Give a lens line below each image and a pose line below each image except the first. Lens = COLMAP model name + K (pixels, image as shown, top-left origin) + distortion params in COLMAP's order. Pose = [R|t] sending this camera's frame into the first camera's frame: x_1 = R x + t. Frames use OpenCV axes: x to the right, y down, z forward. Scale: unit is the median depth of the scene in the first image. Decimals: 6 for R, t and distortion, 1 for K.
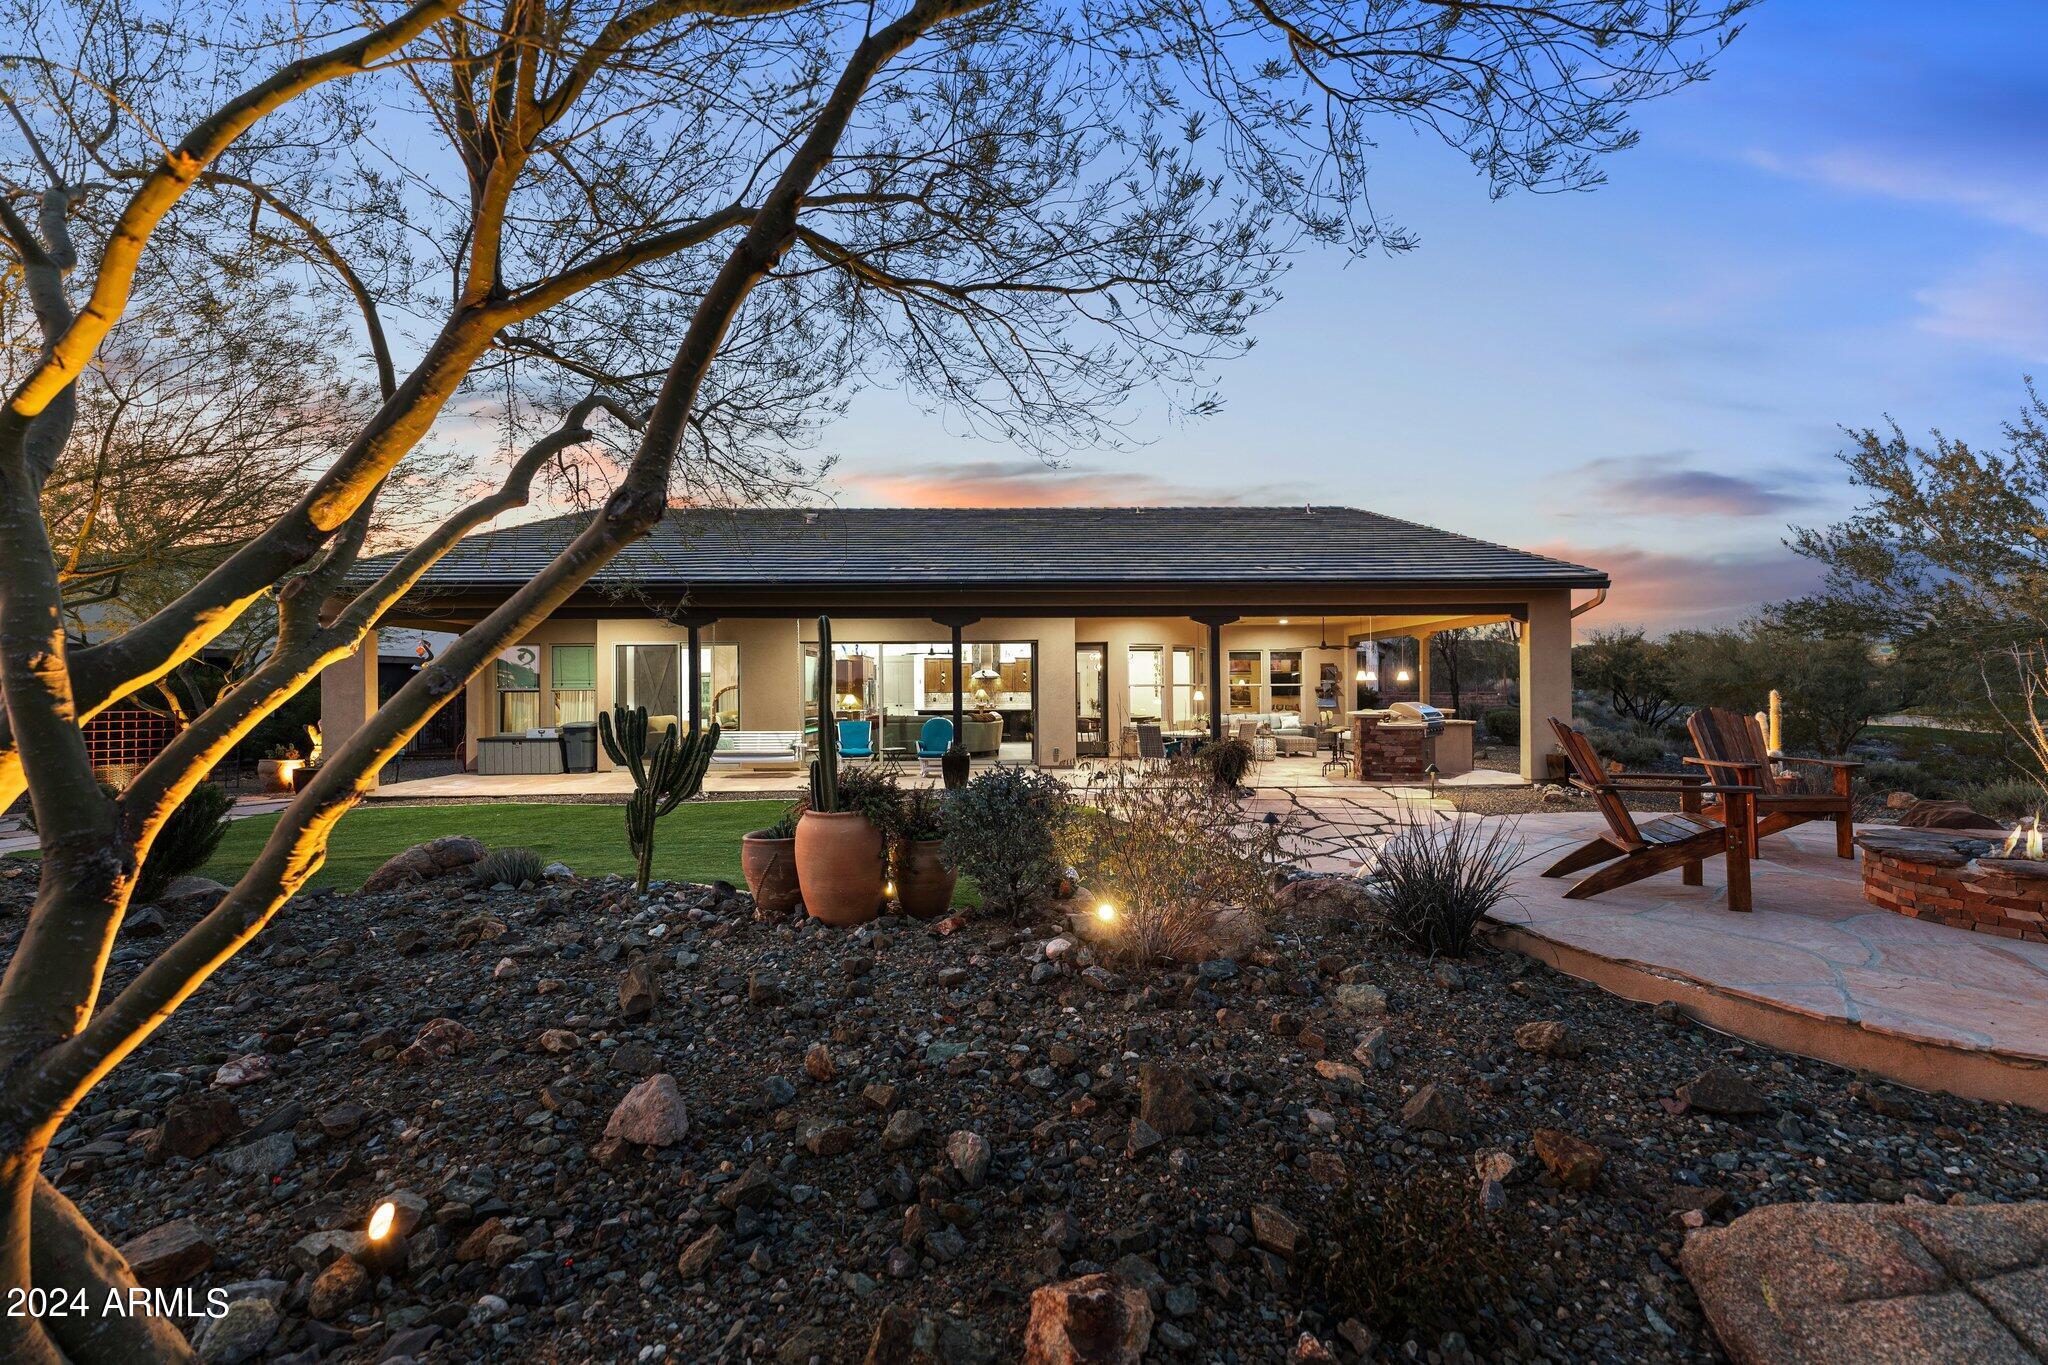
lens RADIAL K [[812.8, 0, 1024.0], [0, 812.8, 682.5], [0, 0, 1]] dist [-0.000270, -0.000223]
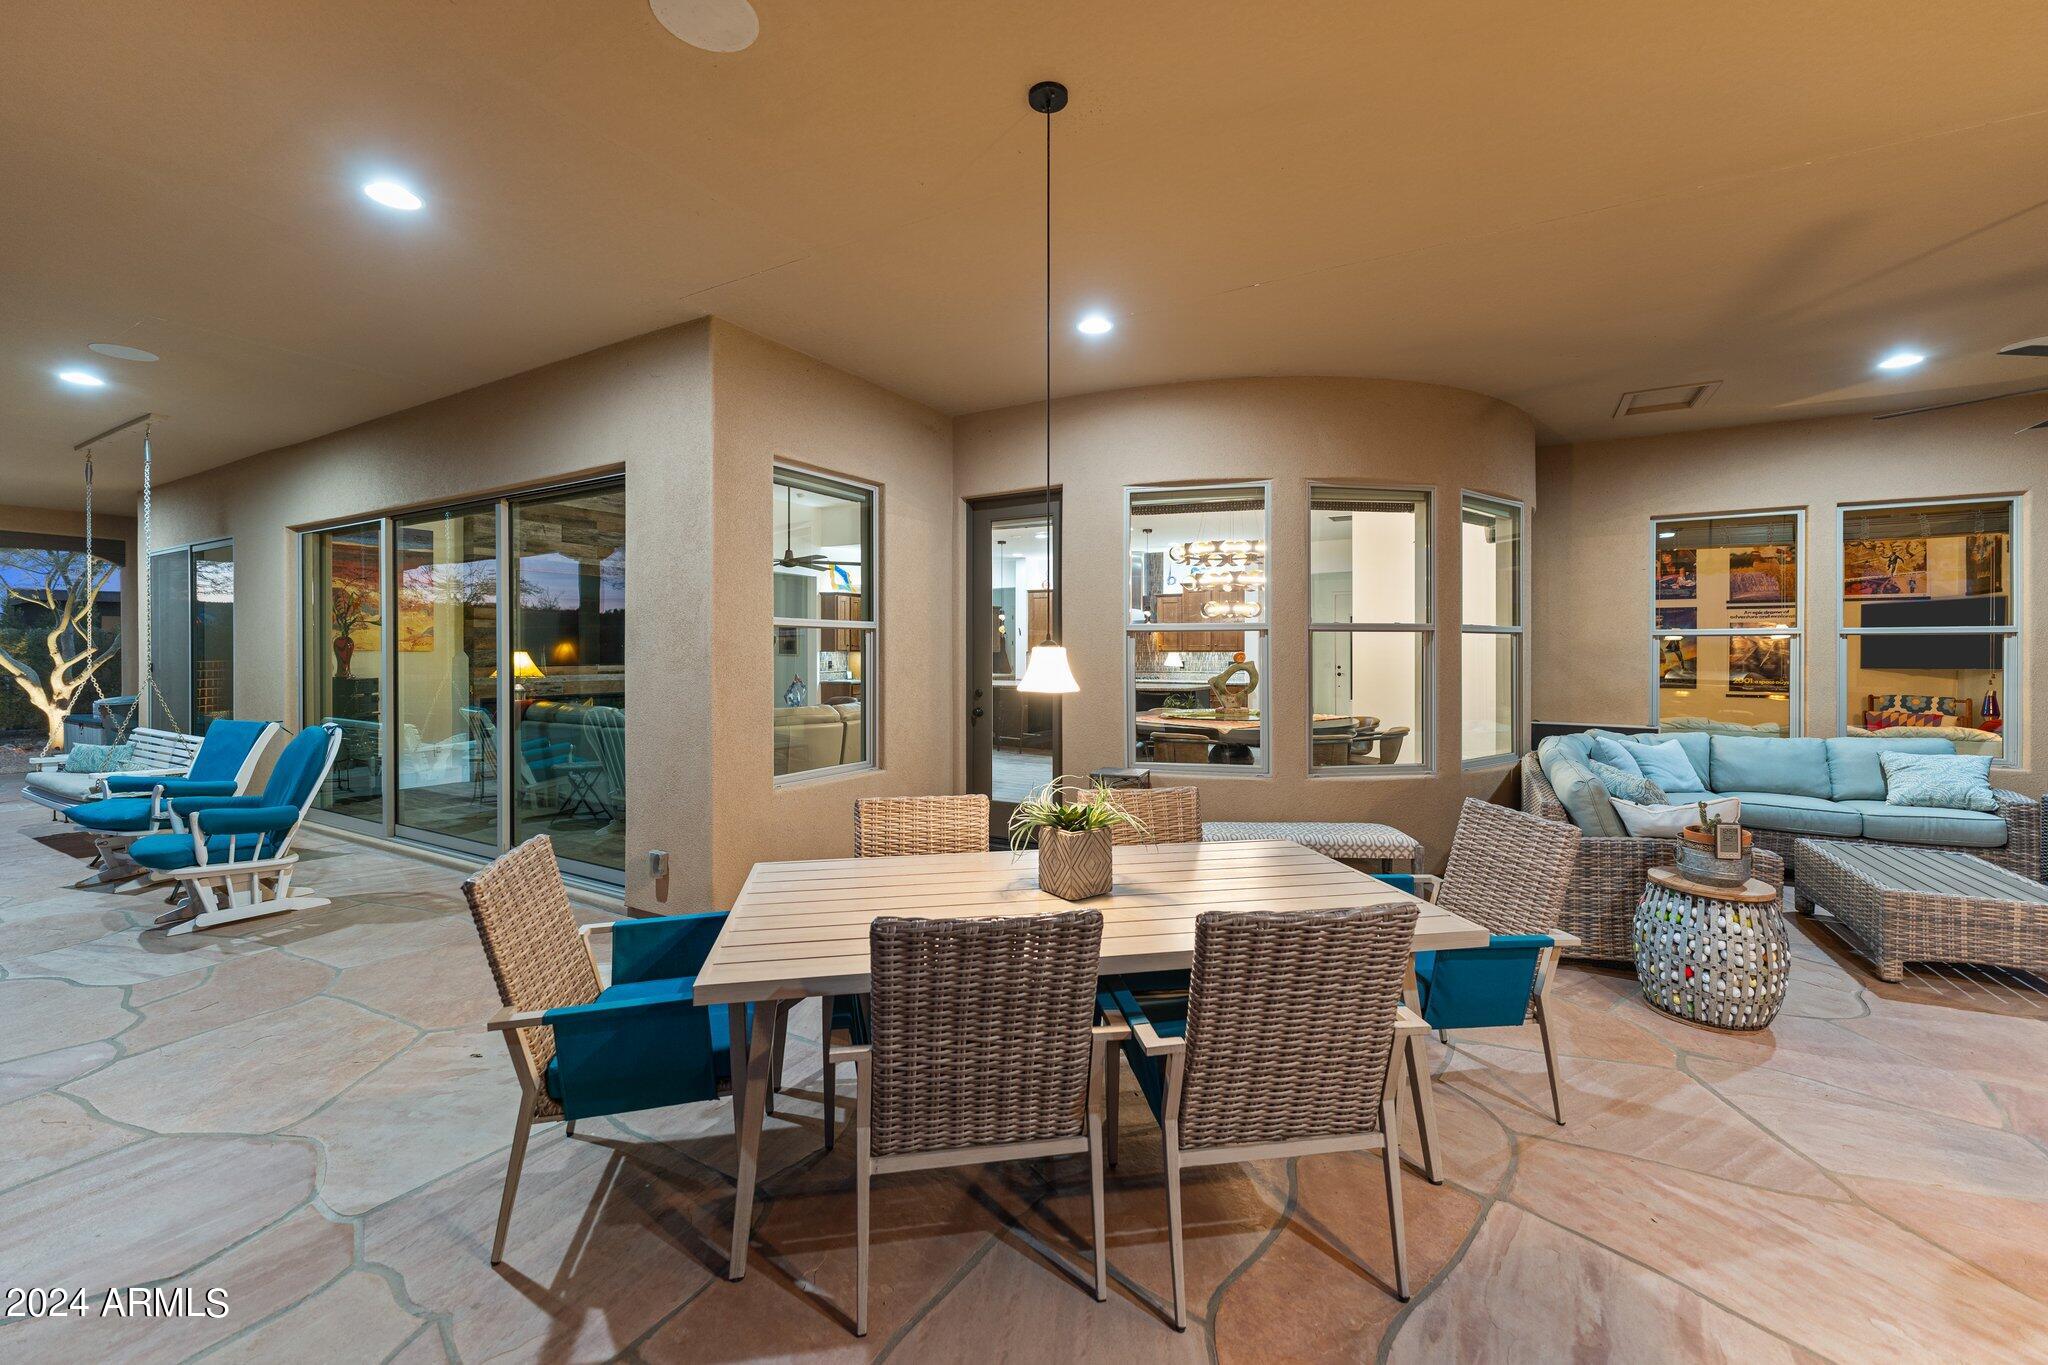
lens RADIAL K [[815.1, 0, 1022.2], [0, 815.1, 671.5], [0, 0, 1]] dist [0.000834, -0.000020]
pose [[0.852767, 0.020915, -0.521873, 0.280429], [-0.003482, 0.999403, 0.034365, 0.010161], [0.522280, -0.027488, 0.852331, 0.826226]]
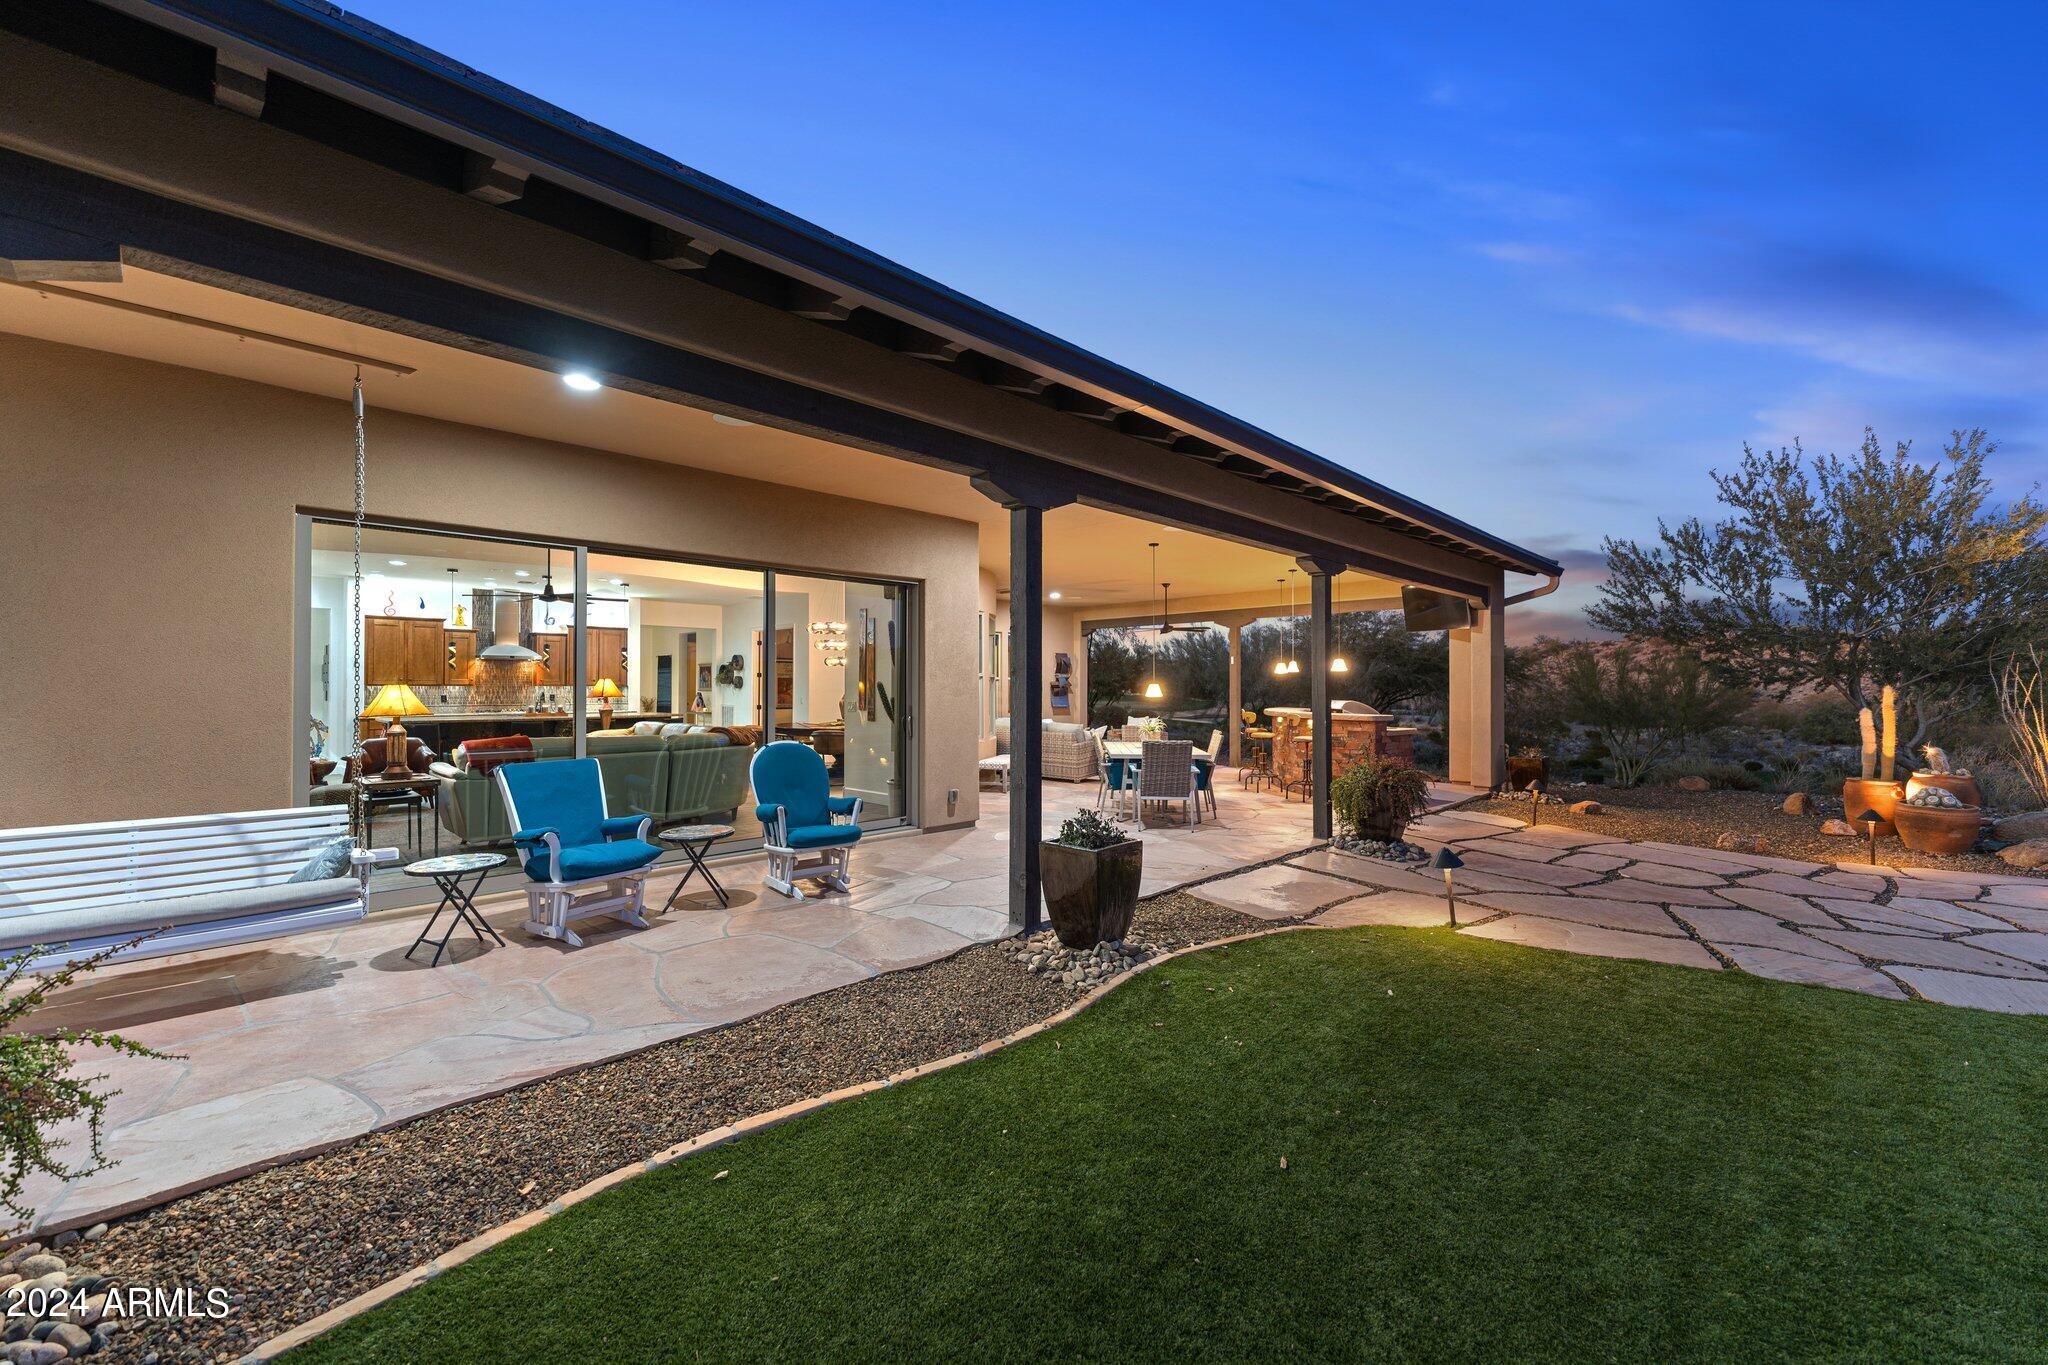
lens RADIAL K [[812.8, 0, 1024.0], [0, 812.8, 682.5], [0, 0, 1]] dist [-0.000270, -0.000223]
pose [[0.721191, 0.012478, 0.692624, -0.286299], [-0.012418, 0.999910, -0.005083, 0.013863], [-0.692625, -0.004935, 0.721281, 0.591294]]
